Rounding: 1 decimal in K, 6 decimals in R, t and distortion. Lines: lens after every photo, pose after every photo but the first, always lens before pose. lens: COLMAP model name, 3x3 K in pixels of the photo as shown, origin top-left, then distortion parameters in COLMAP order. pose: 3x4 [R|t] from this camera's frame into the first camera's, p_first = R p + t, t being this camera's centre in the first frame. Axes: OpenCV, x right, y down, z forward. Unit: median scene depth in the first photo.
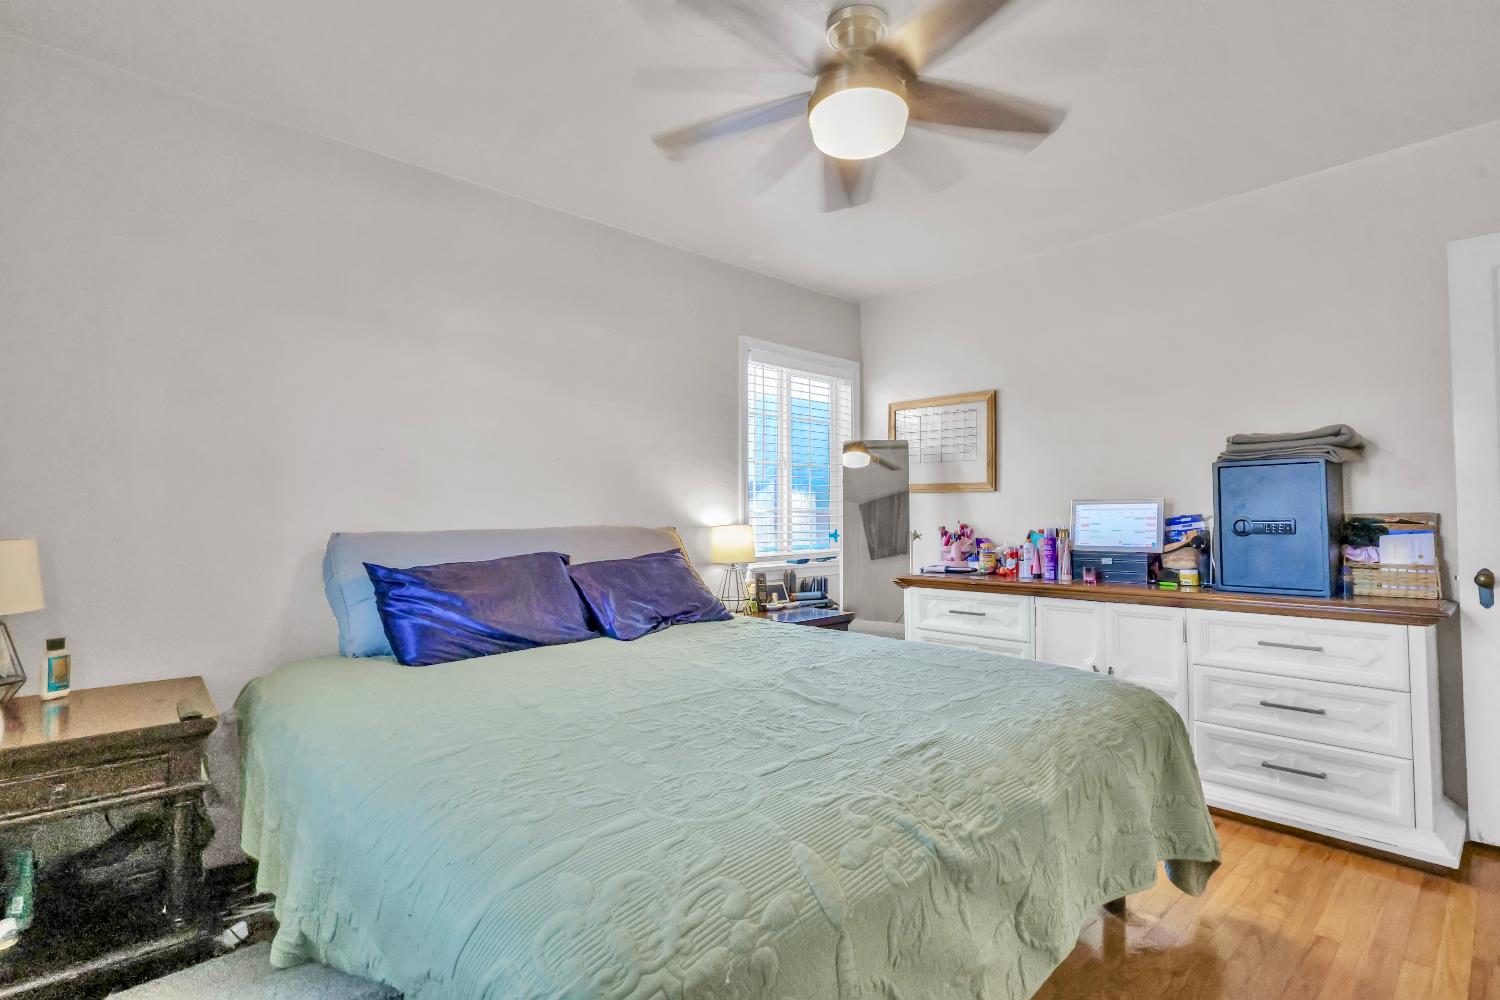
lens RADIAL K [[695.0, 0, 750.0], [0, 695.0, 500.0], [0, 0, 1]] dist [-0.013610, 0.000179]
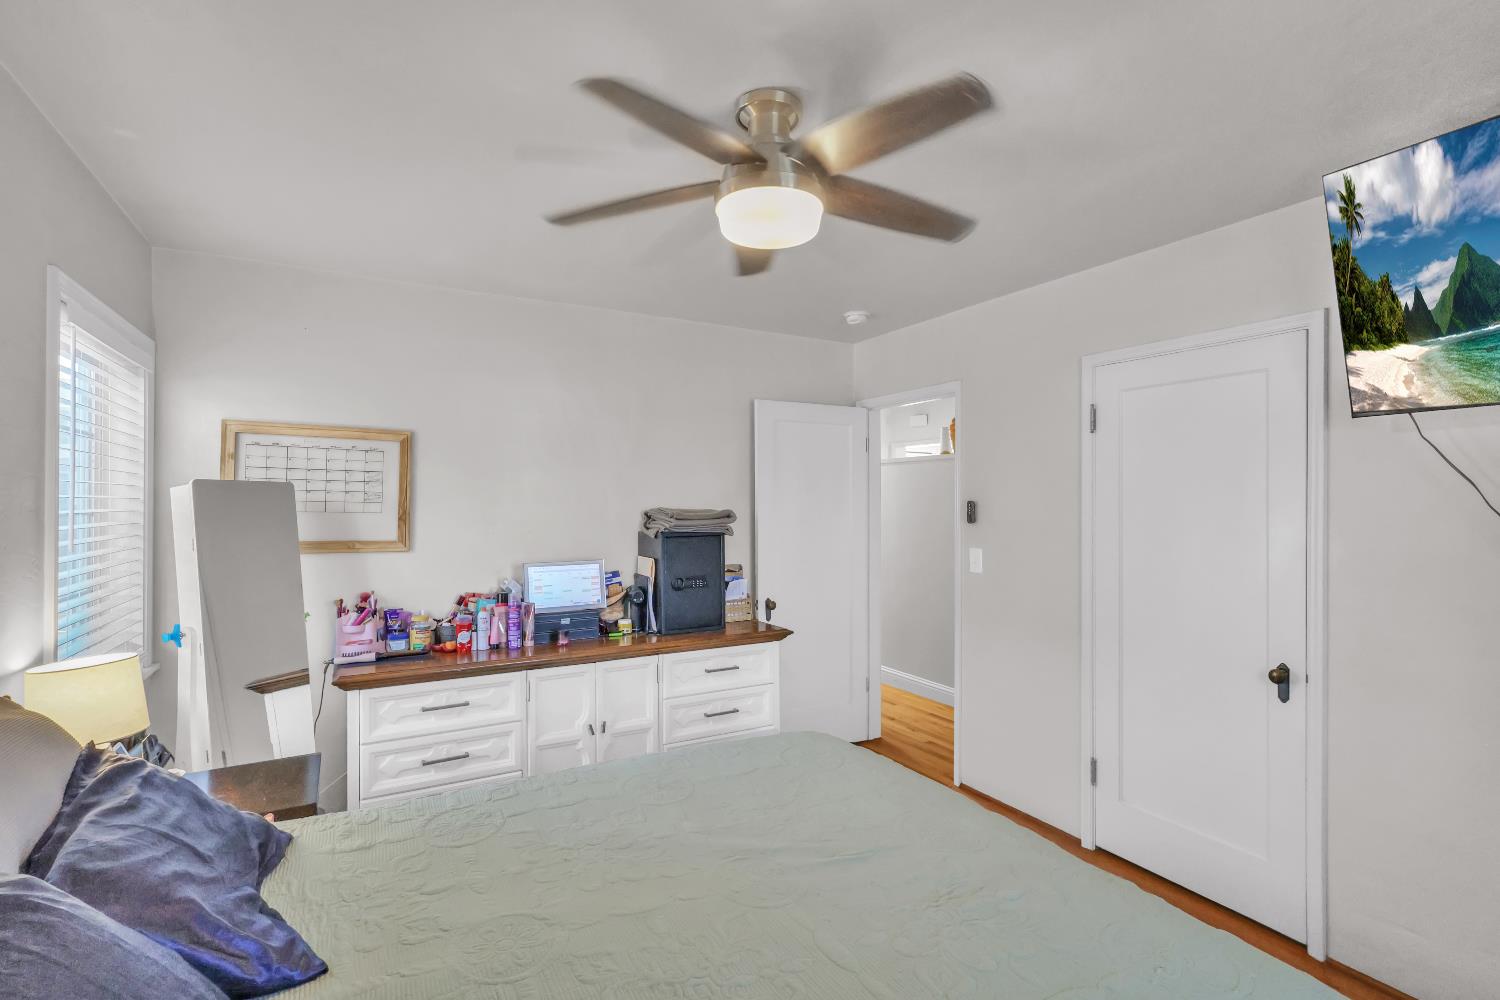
lens RADIAL K [[703.1, 0, 750.0], [0, 703.1, 500.0], [0, 0, 1]] dist [0.001387, 0.000861]
pose [[0.230466, 0.006018, 0.973062, -0.395016], [-0.027857, 0.999612, 0.000416, -0.089166], [-0.972682, -0.027202, 0.230544, 0.414679]]
